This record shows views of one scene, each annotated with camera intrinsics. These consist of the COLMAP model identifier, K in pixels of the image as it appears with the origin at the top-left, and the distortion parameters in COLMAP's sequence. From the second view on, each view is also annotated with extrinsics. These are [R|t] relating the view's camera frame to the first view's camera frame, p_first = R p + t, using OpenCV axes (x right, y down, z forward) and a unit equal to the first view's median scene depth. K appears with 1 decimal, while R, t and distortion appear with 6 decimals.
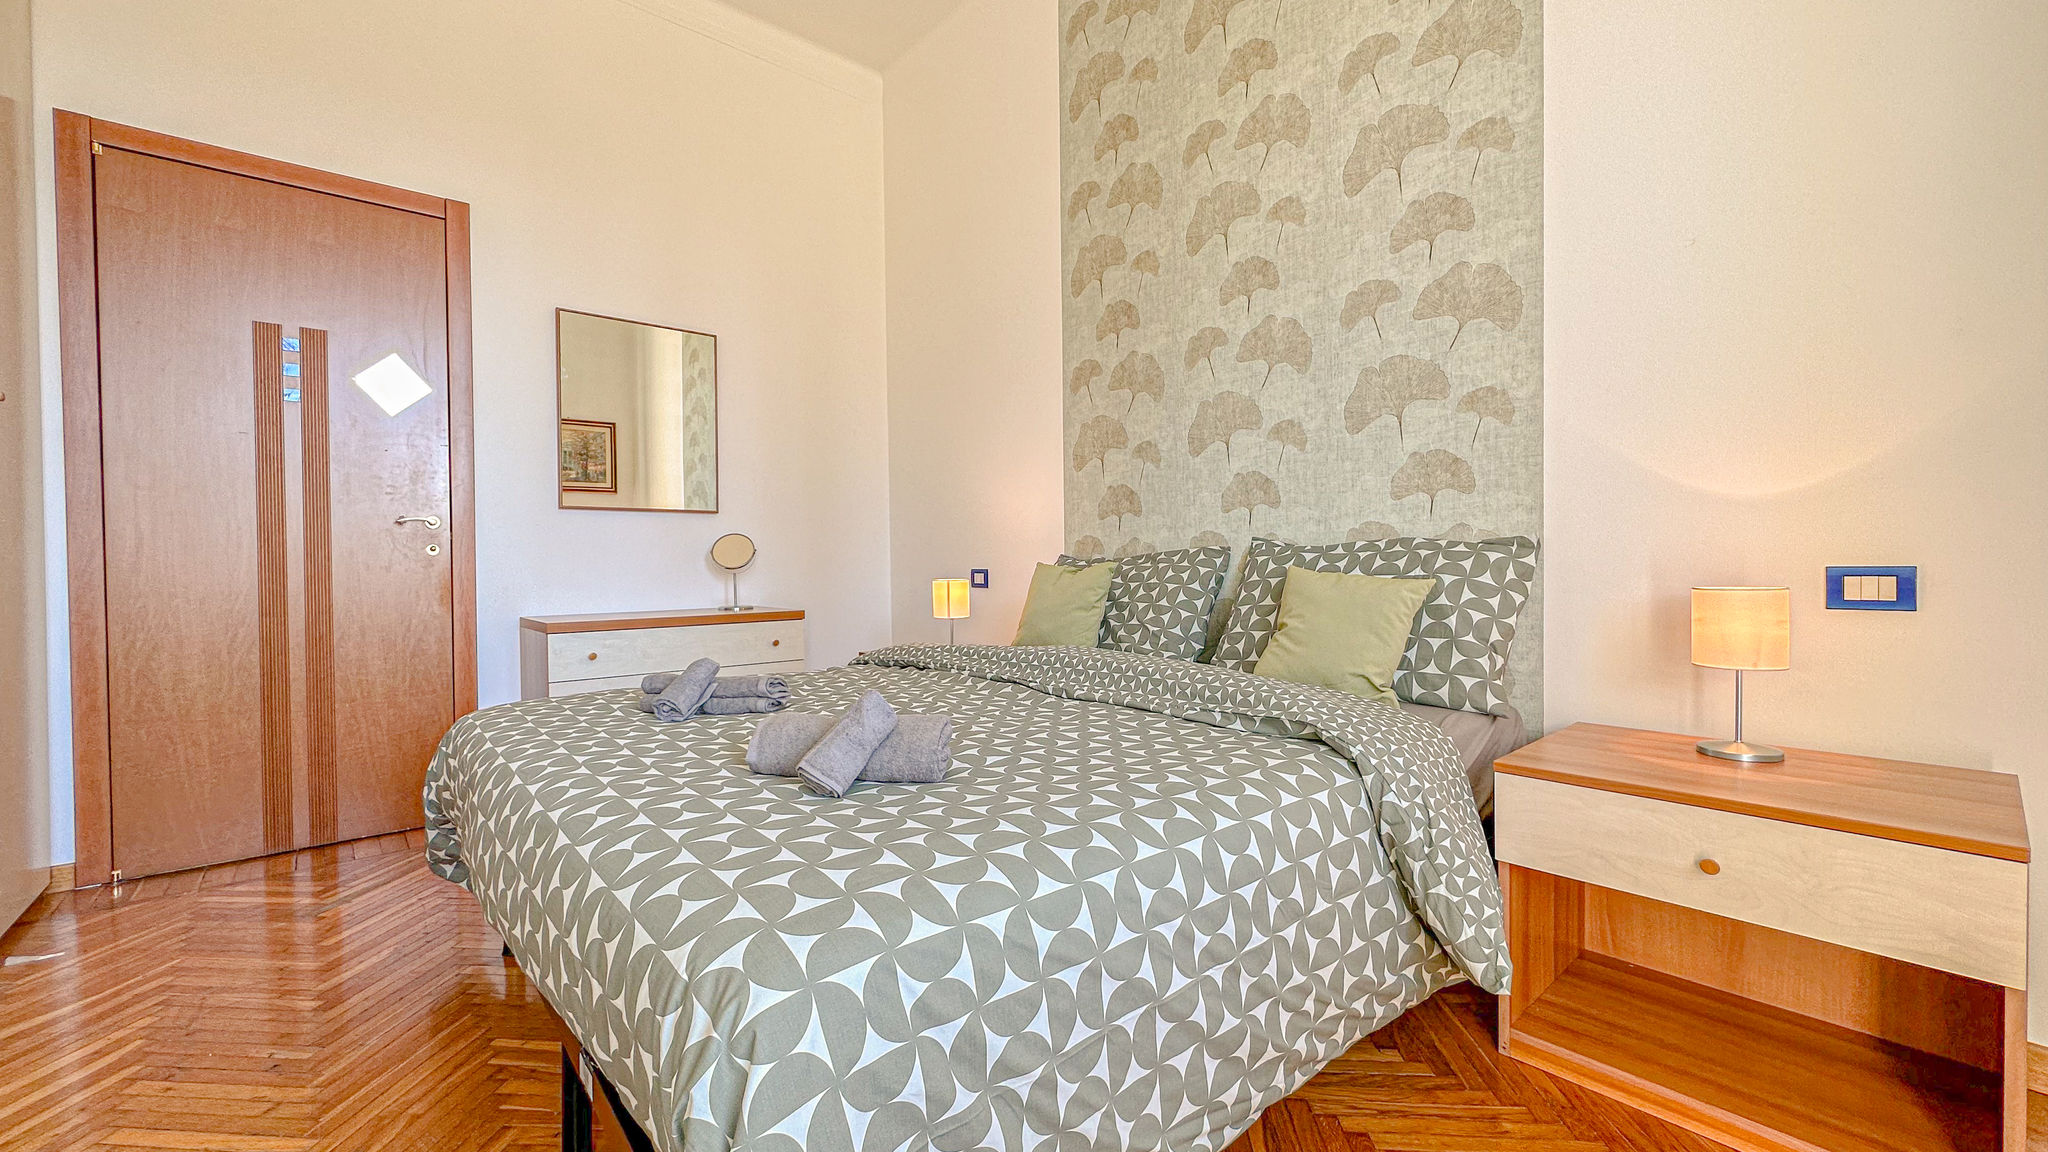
lens RADIAL K [[814.4, 0, 1024.4], [0, 814.4, 577.2], [0, 0, 1]] dist [-0.002692, -0.000167]
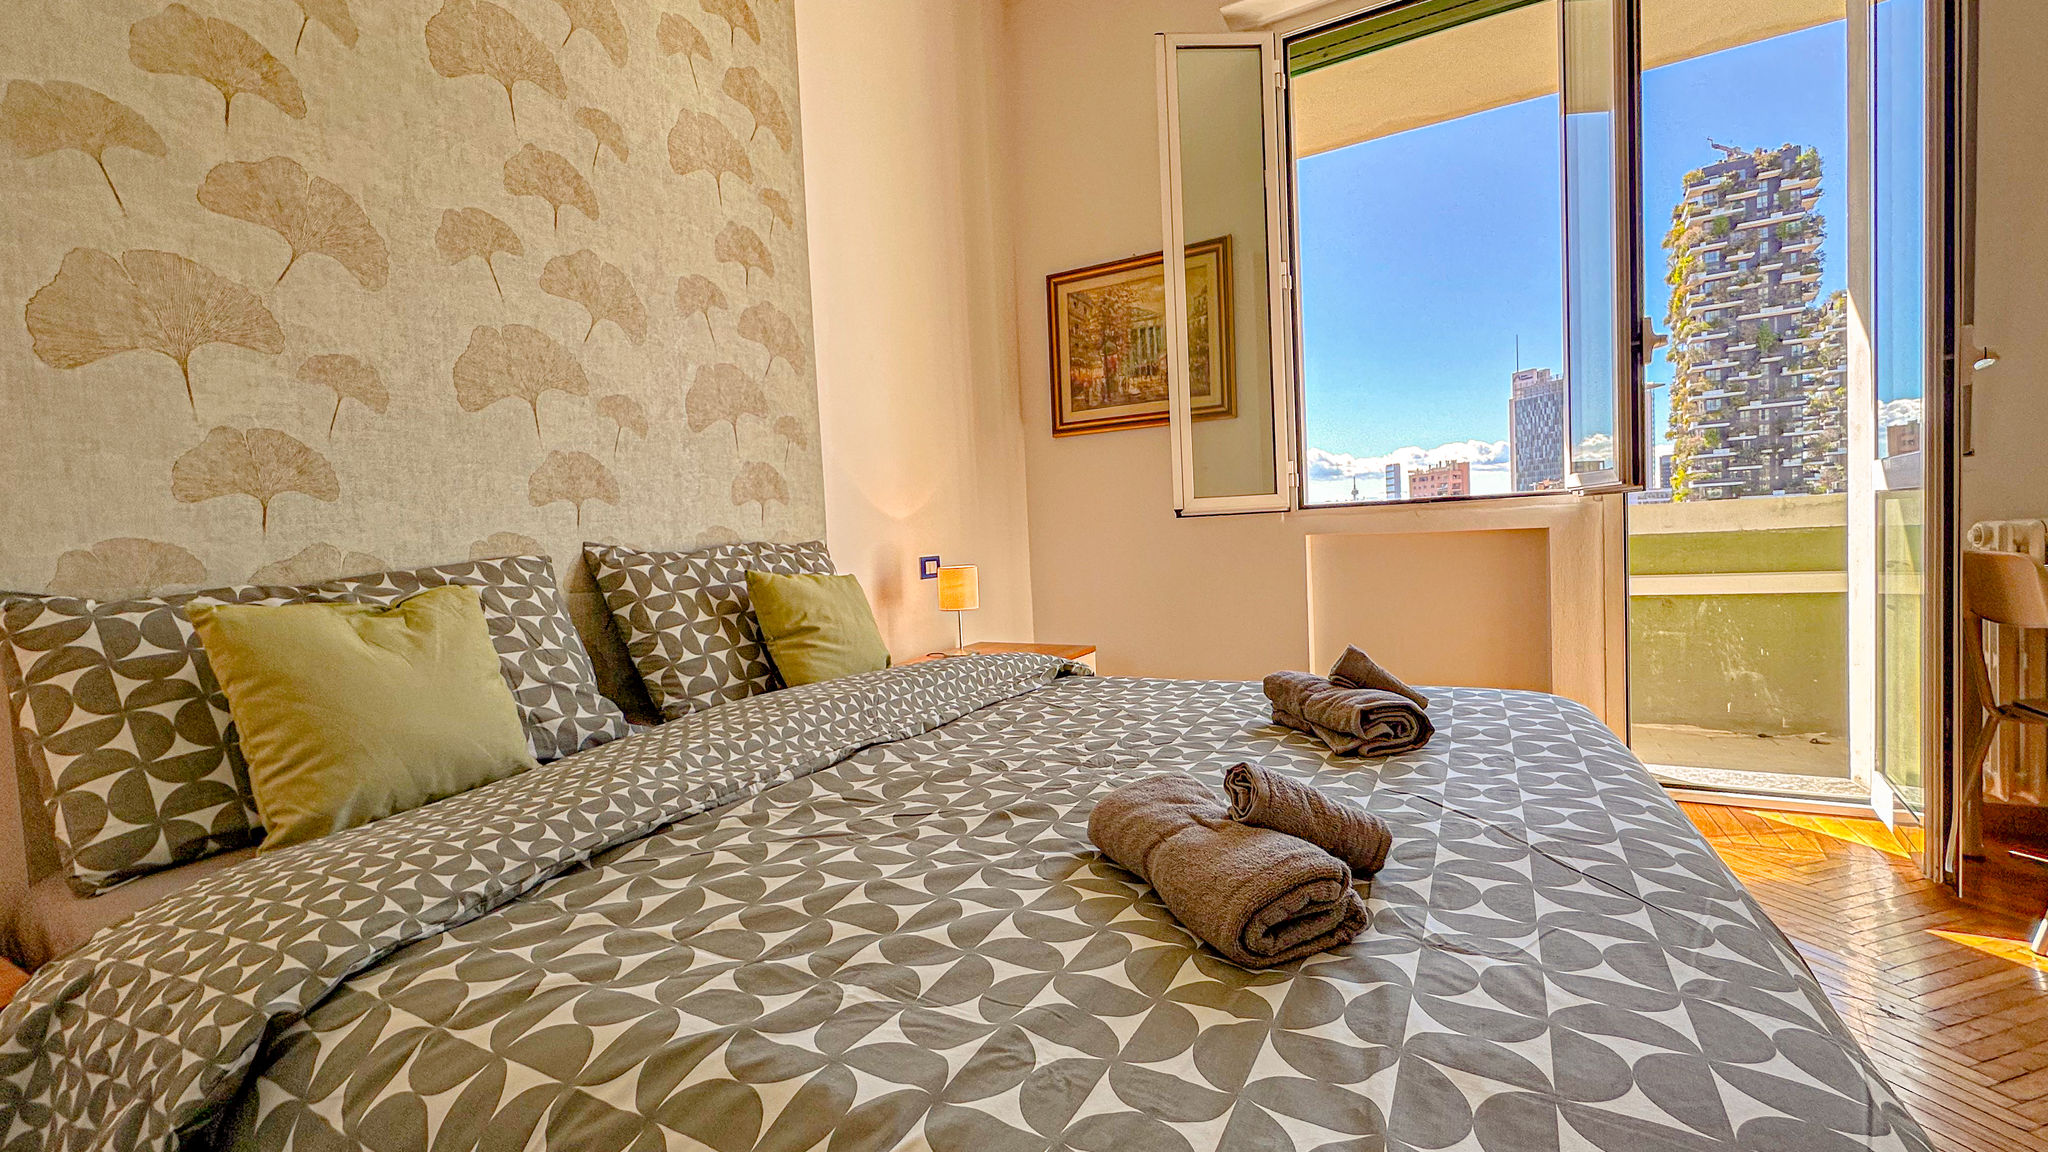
lens RADIAL K [[814.4, 0, 1024.4], [0, 814.4, 577.2], [0, 0, 1]] dist [-0.002692, -0.000167]
pose [[-0.353956, -0.017348, 0.935101, -0.703347], [0.073584, 0.996212, 0.046335, -0.029485], [-0.932363, 0.085209, -0.351339, 1.157840]]
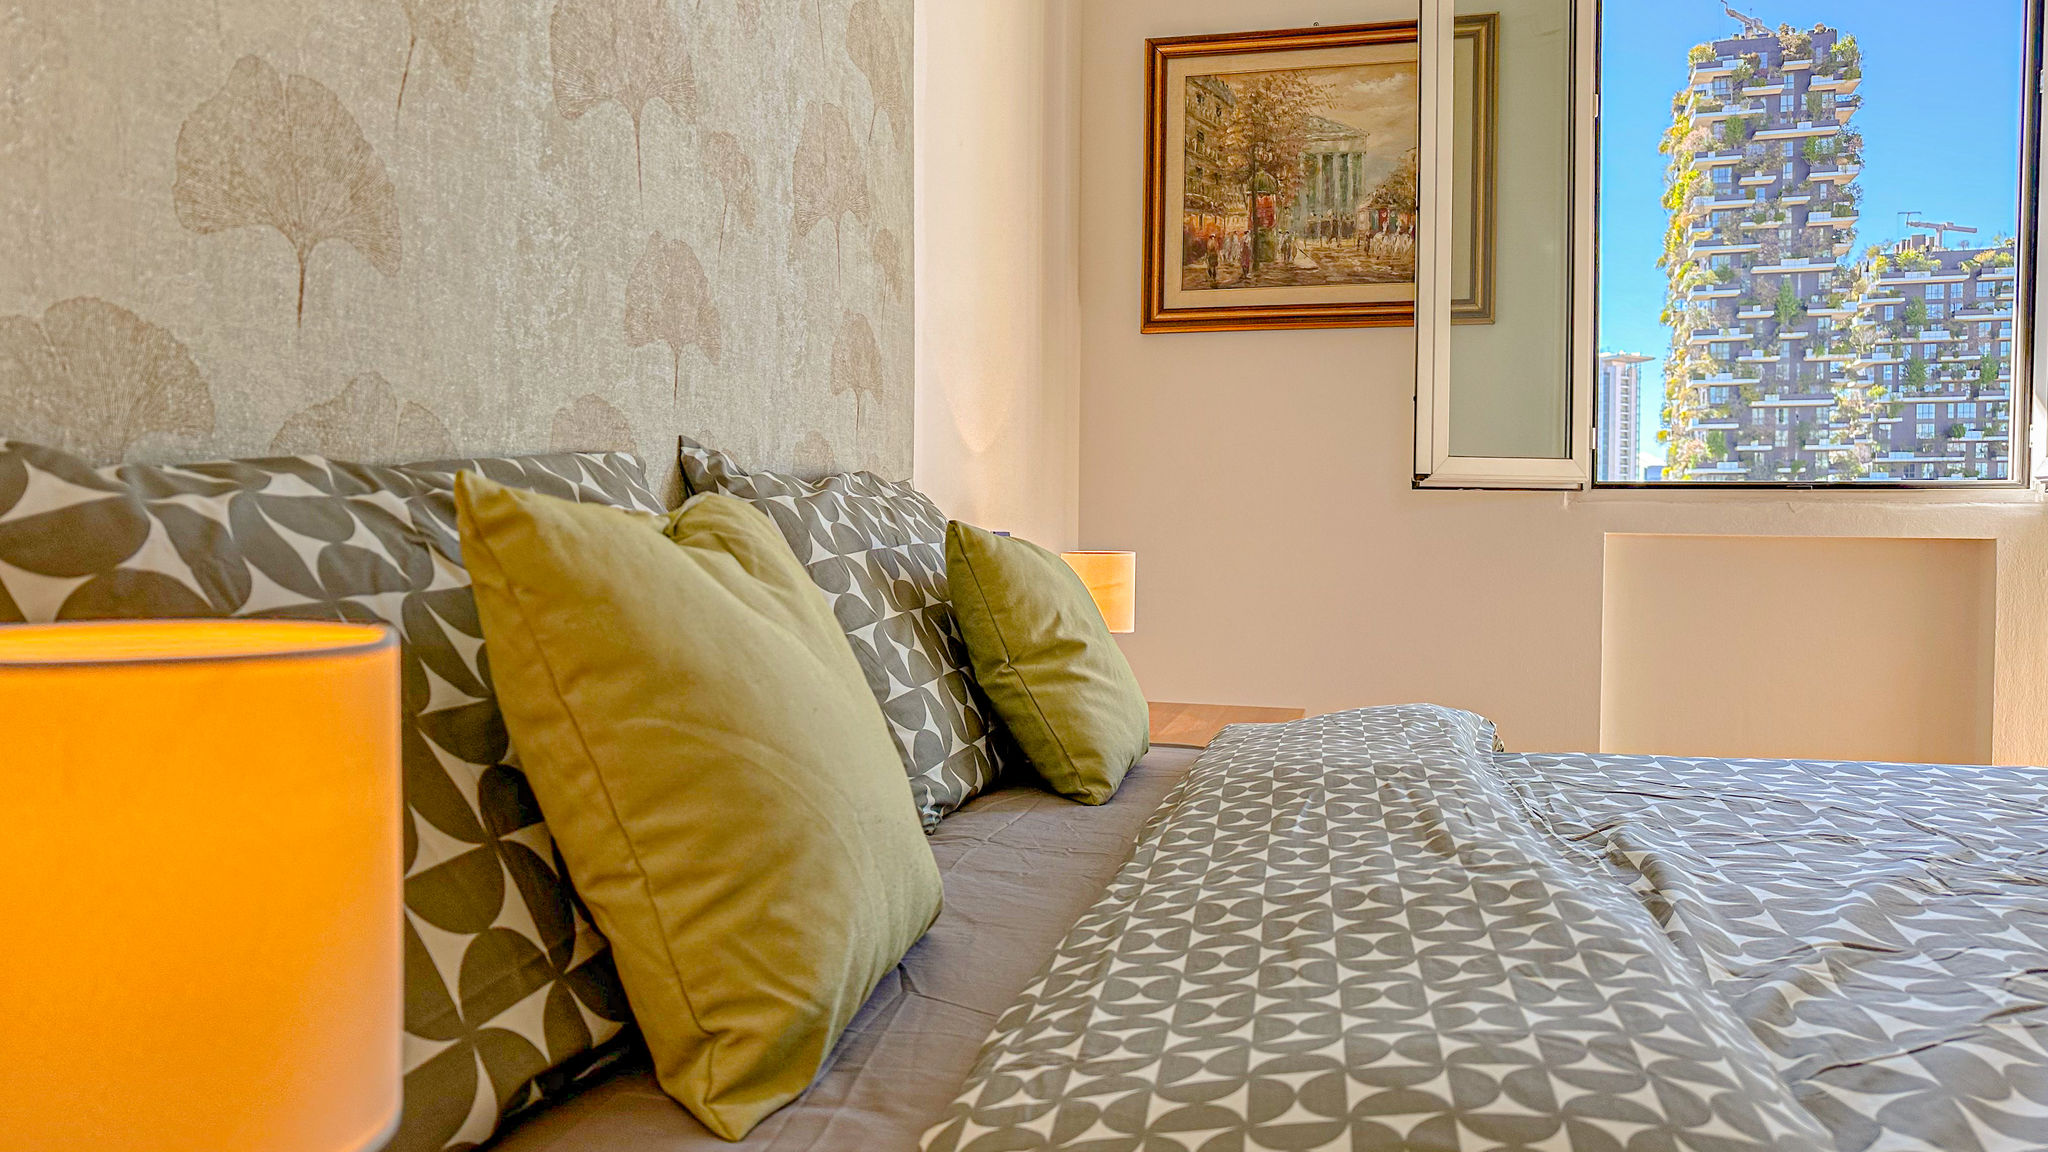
lens RADIAL K [[1449.1, 0, 999.3], [0, 1449.1, 583.8], [0, 0, 1]] dist [-0.015747, 0.006385]
pose [[-0.570481, -0.017882, 0.821116, -0.376367], [0.018164, 0.999244, 0.034380, -0.008214], [-0.821110, 0.034528, -0.569725, 1.604310]]
